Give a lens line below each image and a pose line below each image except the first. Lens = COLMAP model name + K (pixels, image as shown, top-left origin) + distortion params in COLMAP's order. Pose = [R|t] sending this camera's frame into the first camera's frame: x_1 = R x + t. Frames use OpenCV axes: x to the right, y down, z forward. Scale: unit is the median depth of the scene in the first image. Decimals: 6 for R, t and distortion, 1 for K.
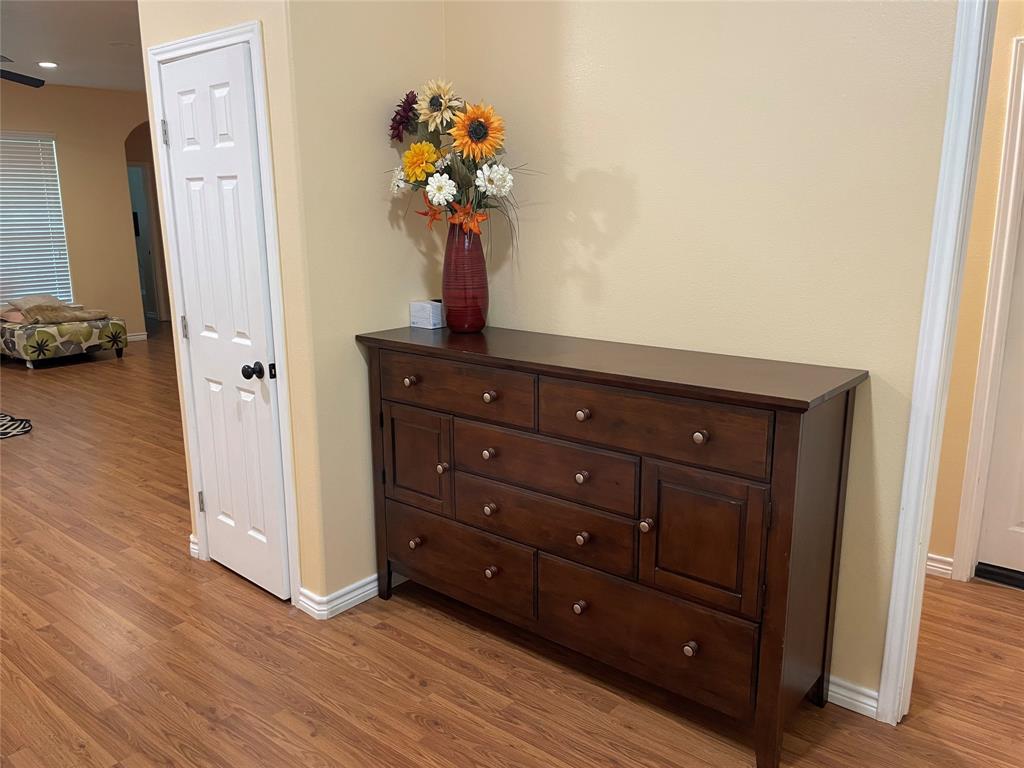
lens RADIAL K [[777.1, 0, 515.0], [0, 777.1, 387.3], [0, 0, 1]] dist [0.078239, -0.084535]
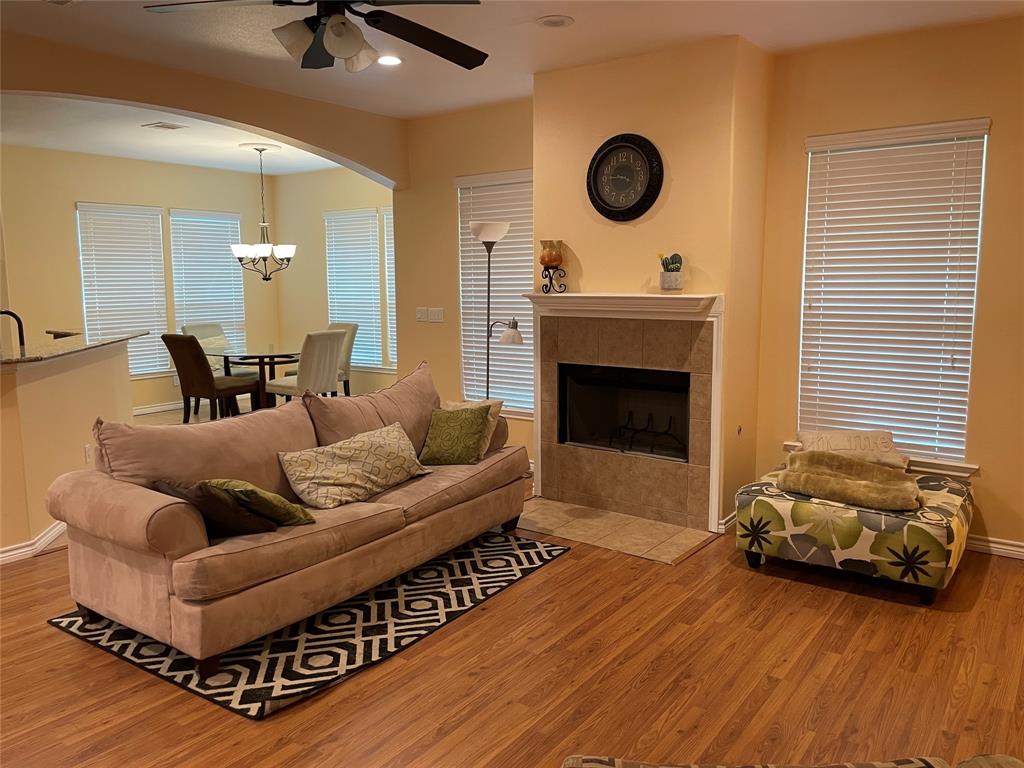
lens RADIAL K [[777.1, 0, 512.1], [0, 777.1, 361.6], [0, 0, 1]] dist [0.078239, -0.084535]
pose [[0.051645, 0.111293, -0.992445, -0.100480], [-0.217198, 0.971235, 0.097612, -0.171865], [0.974760, 0.210516, 0.074332, 0.760041]]
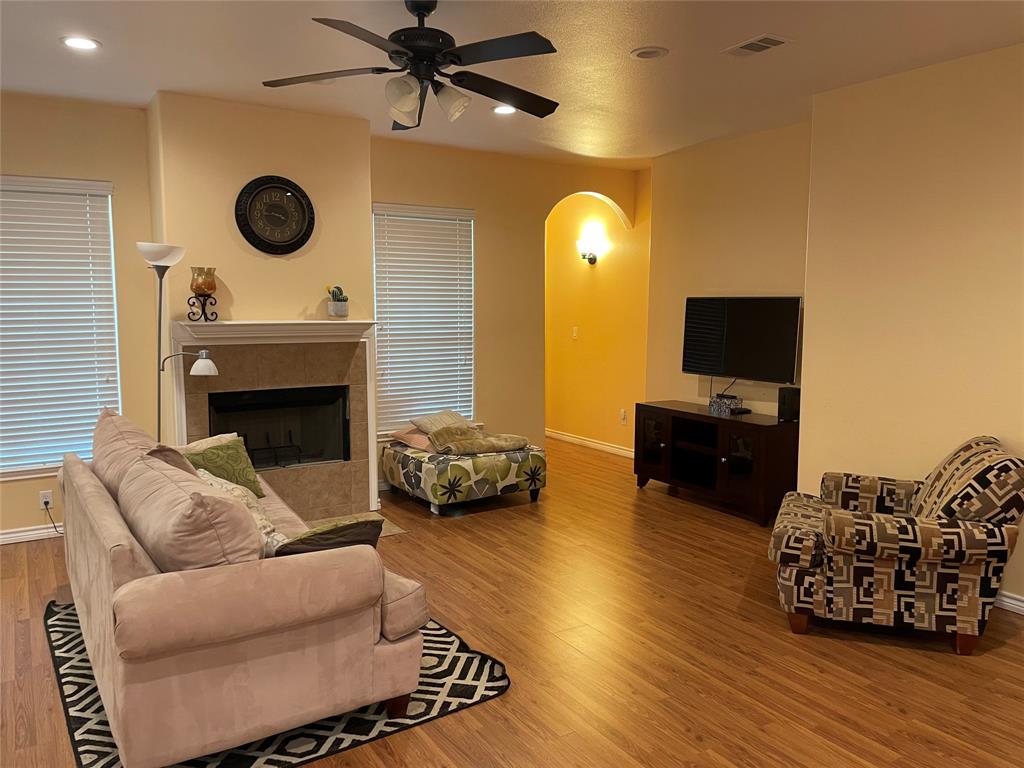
lens RADIAL K [[777.1, 0, 519.5], [0, 777.1, 359.7], [0, 0, 1]] dist [0.078239, -0.084535]
pose [[0.948766, 0.025273, -0.314968, -0.307408], [-0.072100, 0.987815, -0.137921, -0.071053], [0.307644, 0.153564, 0.939028, 0.312045]]
